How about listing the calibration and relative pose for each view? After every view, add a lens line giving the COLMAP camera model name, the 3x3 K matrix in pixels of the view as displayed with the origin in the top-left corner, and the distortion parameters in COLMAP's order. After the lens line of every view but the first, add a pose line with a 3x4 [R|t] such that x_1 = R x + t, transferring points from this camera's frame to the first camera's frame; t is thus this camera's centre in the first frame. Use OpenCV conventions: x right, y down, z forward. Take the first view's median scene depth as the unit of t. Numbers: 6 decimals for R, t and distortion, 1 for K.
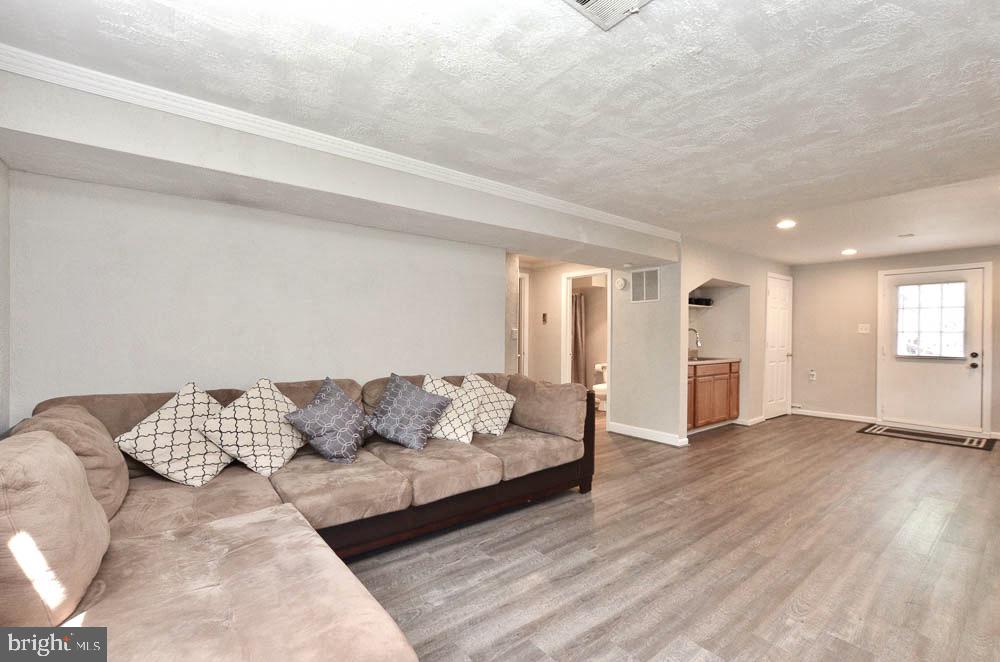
lens RADIAL K [[438.3, 0, 503.1], [0, 438.3, 334.0], [0, 0, 1]] dist [-0.011925, 0.000364]
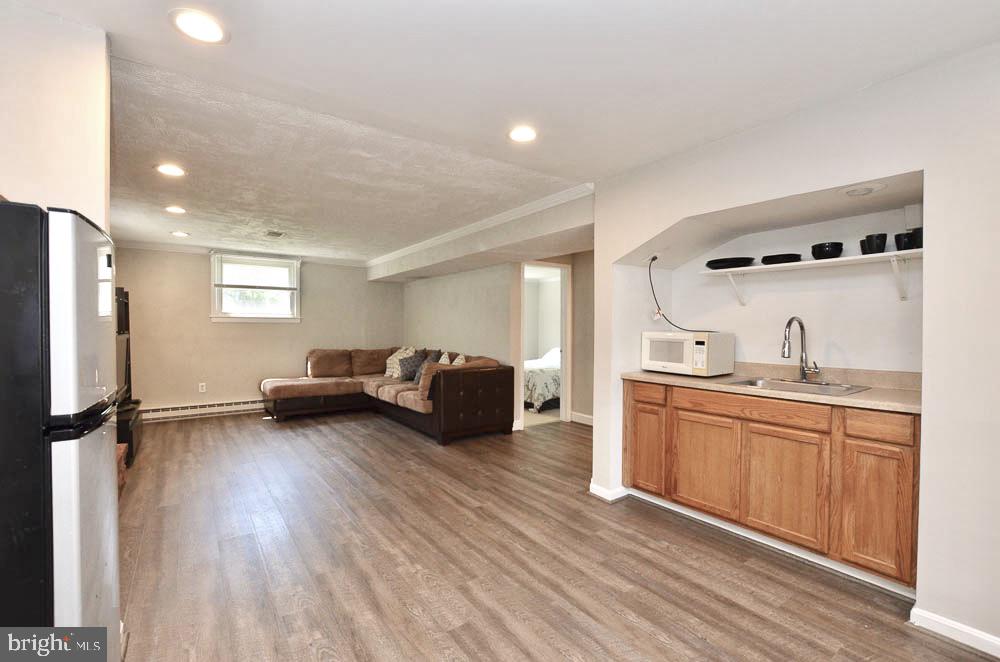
lens RADIAL K [[438.3, 0, 503.1], [0, 438.3, 334.0], [0, 0, 1]] dist [-0.011925, 0.000364]
pose [[-0.052084, 0.004843, -0.998631, 0.920511], [-0.007384, 0.999959, 0.005235, 0.005582], [0.998615, 0.007647, -0.052046, 0.756653]]
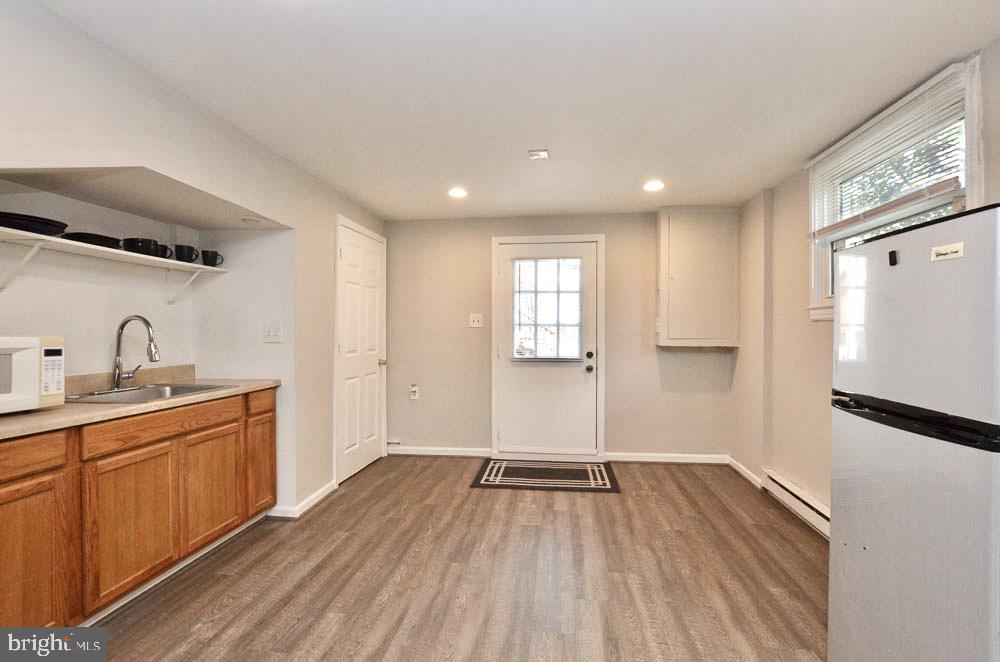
lens RADIAL K [[438.3, 0, 503.1], [0, 438.3, 334.0], [0, 0, 1]] dist [-0.011925, 0.000364]
pose [[0.719690, -0.012009, 0.694192, 0.415714], [0.008359, 0.999928, 0.008632, 0.003938], [-0.694245, -0.000410, 0.719738, 0.516778]]
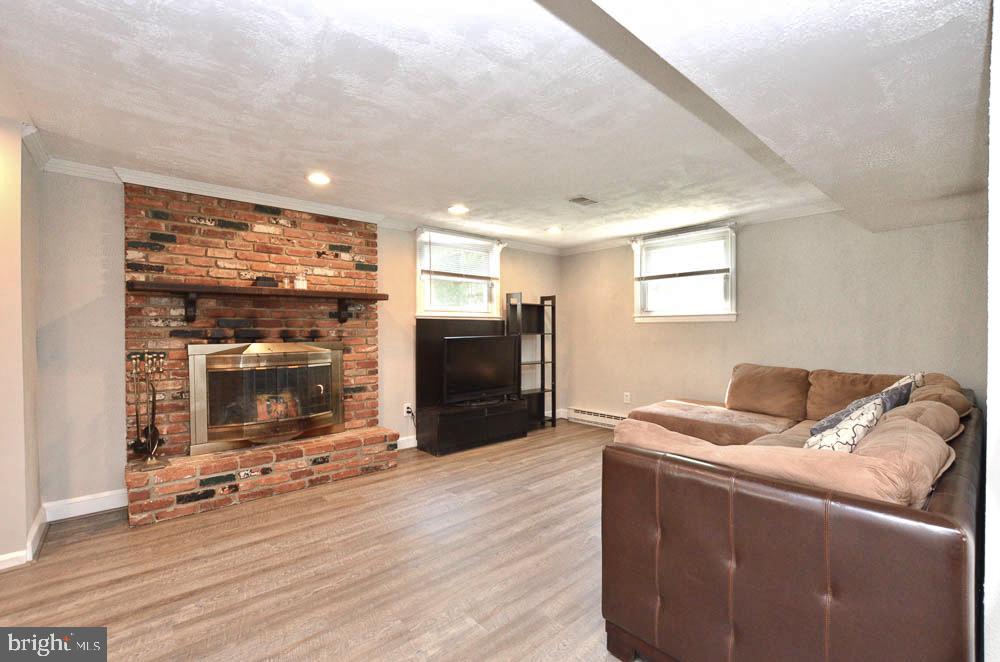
lens RADIAL K [[438.3, 0, 503.1], [0, 438.3, 334.0], [0, 0, 1]] dist [-0.011925, 0.000364]
pose [[-0.998701, -0.001611, -0.050934, 0.206865], [-0.002351, 0.999893, 0.014468, -0.001925], [0.050905, 0.014569, -0.998597, 0.892627]]
